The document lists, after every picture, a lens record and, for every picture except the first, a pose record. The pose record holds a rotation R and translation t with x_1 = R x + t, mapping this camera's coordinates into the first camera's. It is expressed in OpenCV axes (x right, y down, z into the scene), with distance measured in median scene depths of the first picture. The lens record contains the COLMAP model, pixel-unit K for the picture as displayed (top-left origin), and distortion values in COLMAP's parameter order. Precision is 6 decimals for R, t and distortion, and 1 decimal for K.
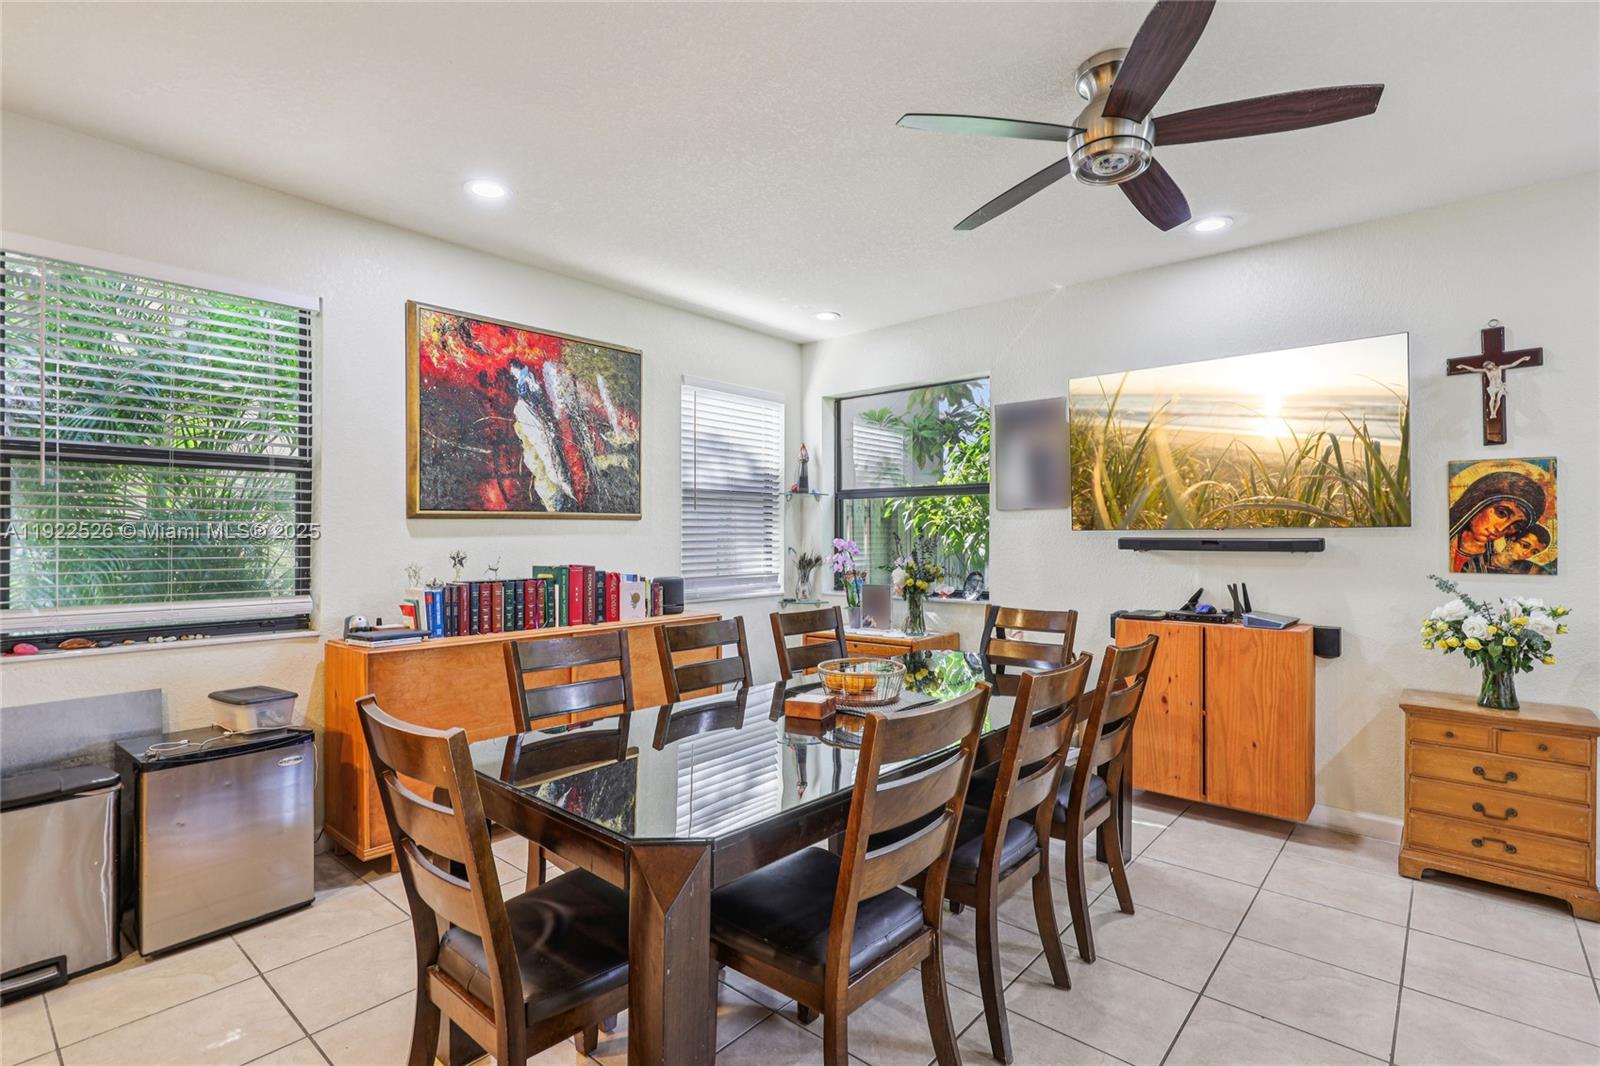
lens RADIAL K [[744.0, 0, 825.5], [0, 744.0, 528.6], [0, 0, 1]] dist [0.008532, 0.001245]
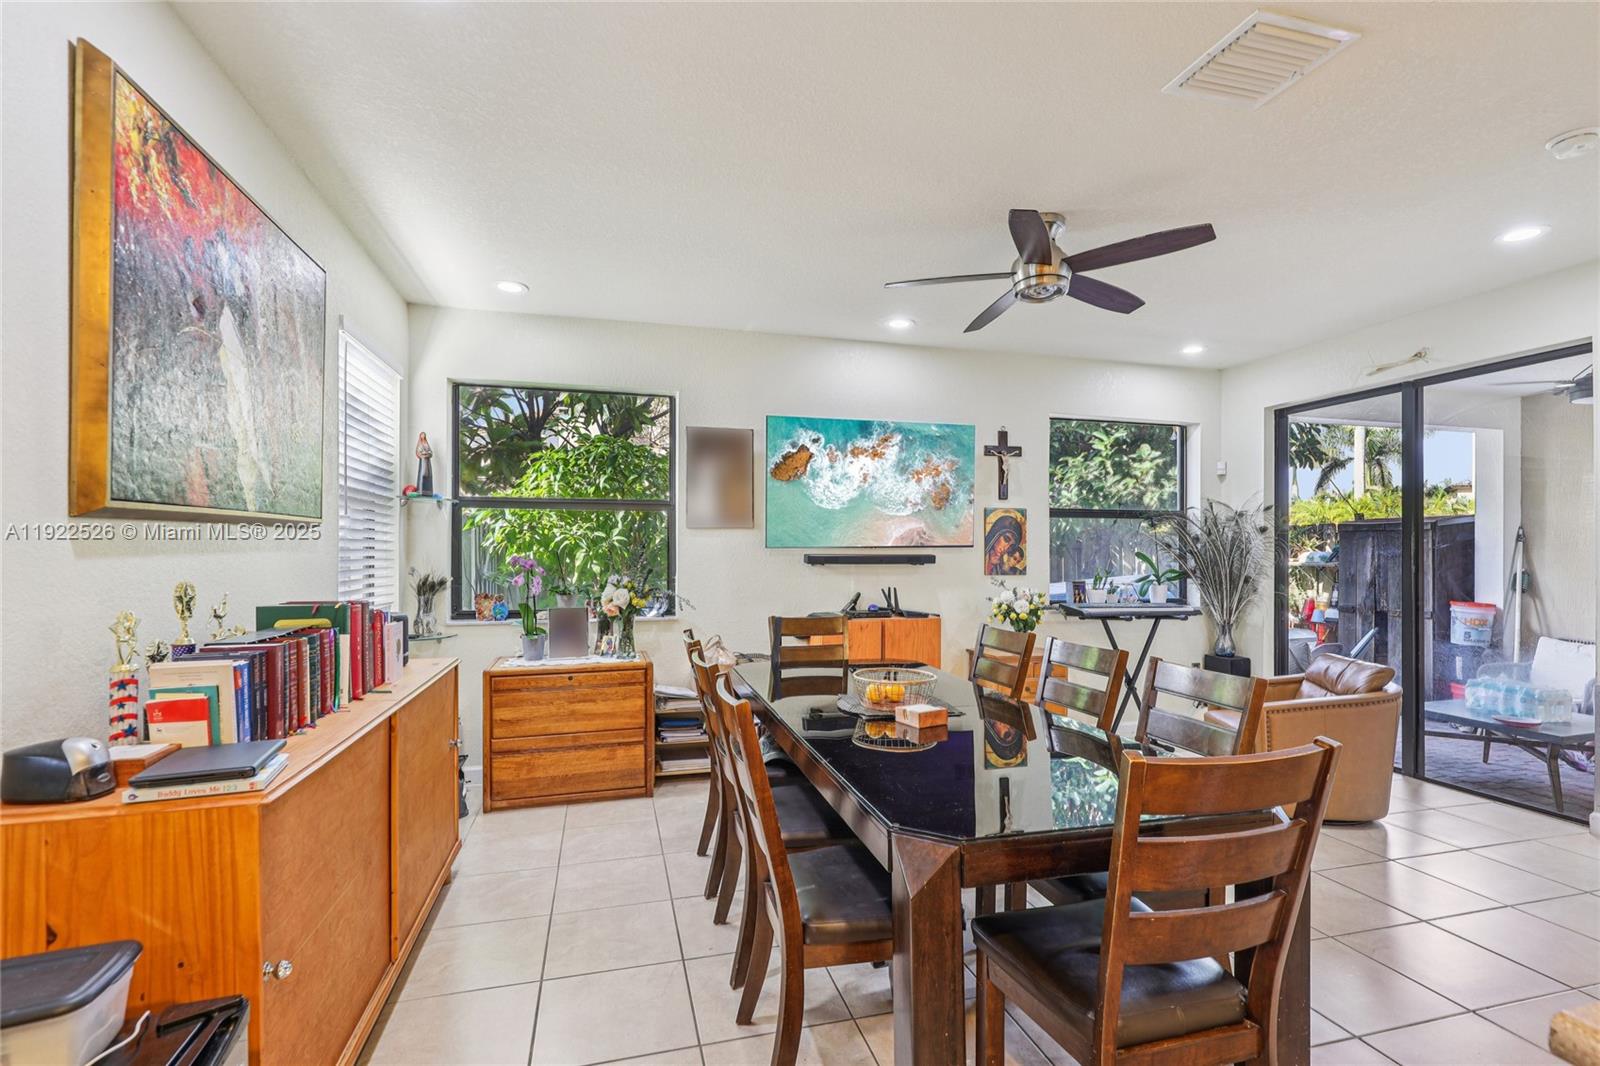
lens RADIAL K [[744.0, 0, 799.9], [0, 744.0, 548.6], [0, 0, 1]] dist [0.008532, 0.001245]
pose [[0.569569, 0.003739, 0.821935, -0.695790], [-0.009998, 0.999947, 0.002379, 0.000435], [-0.821883, -0.009573, 0.569576, 0.377785]]
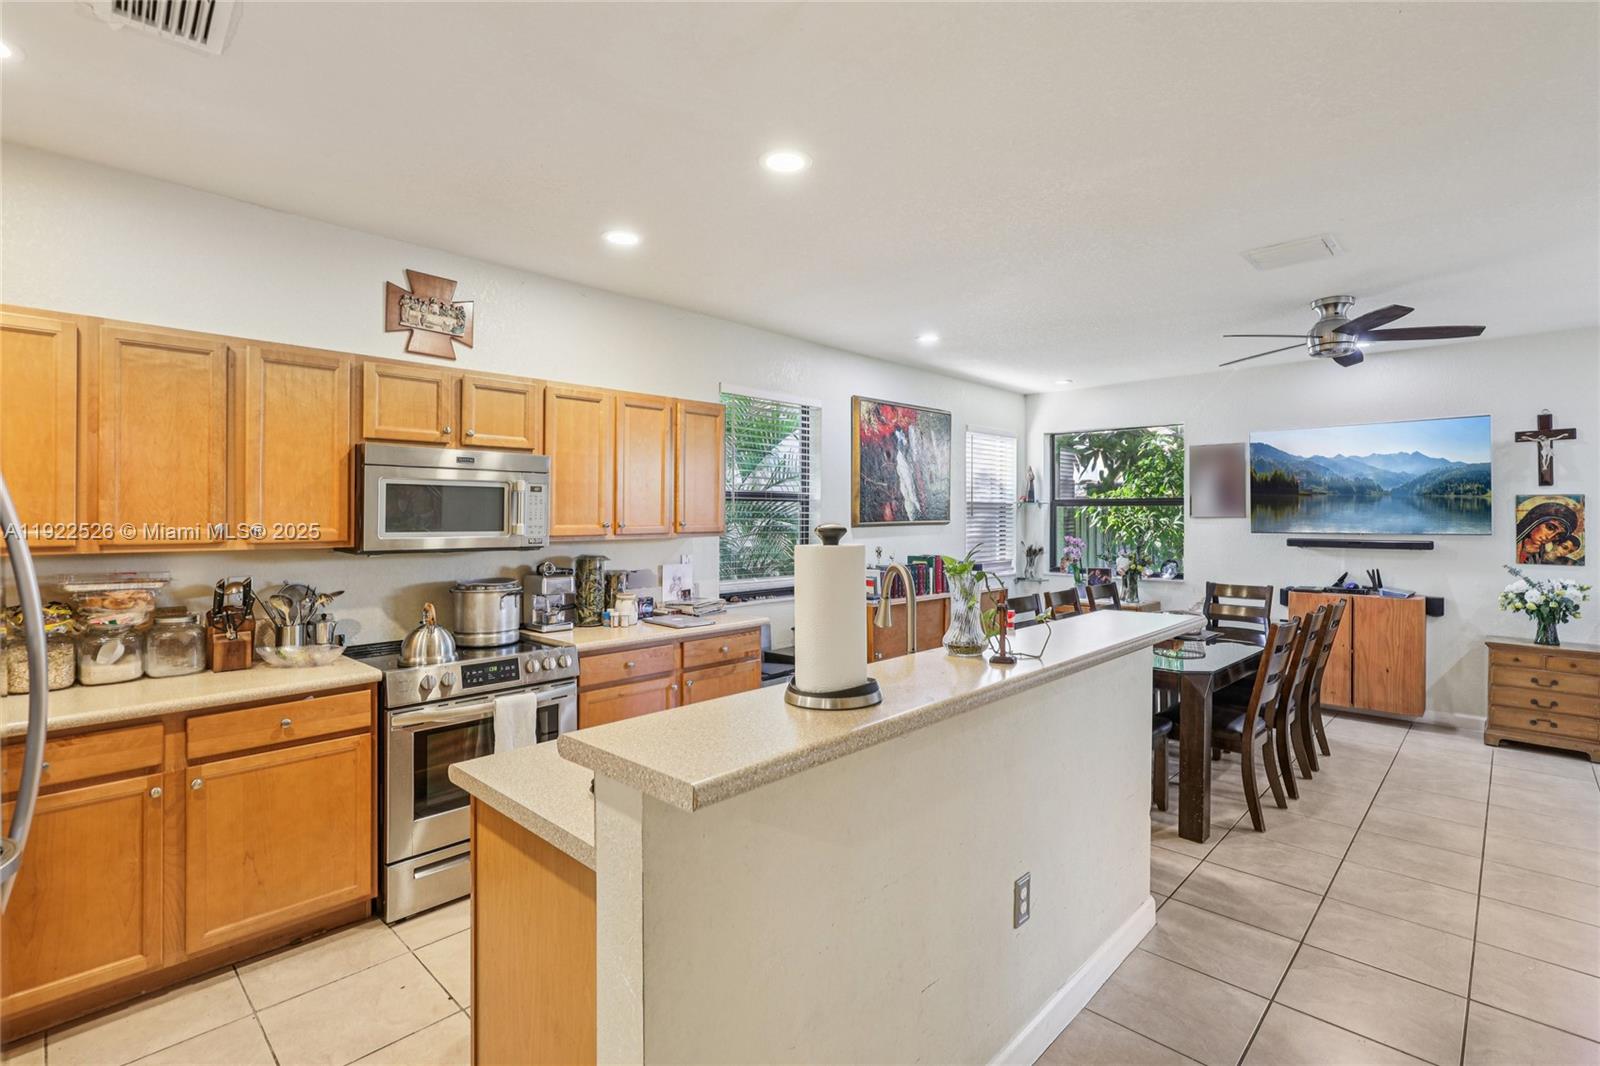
lens RADIAL K [[744.0, 0, 819.1], [0, 744.0, 511.4], [0, 0, 1]] dist [0.008532, 0.001245]
pose [[0.998780, 0.000470, -0.049385, -0.560432], [-0.000275, 0.999992, 0.003953, -0.056559], [0.049386, -0.003935, 0.998772, -0.656271]]
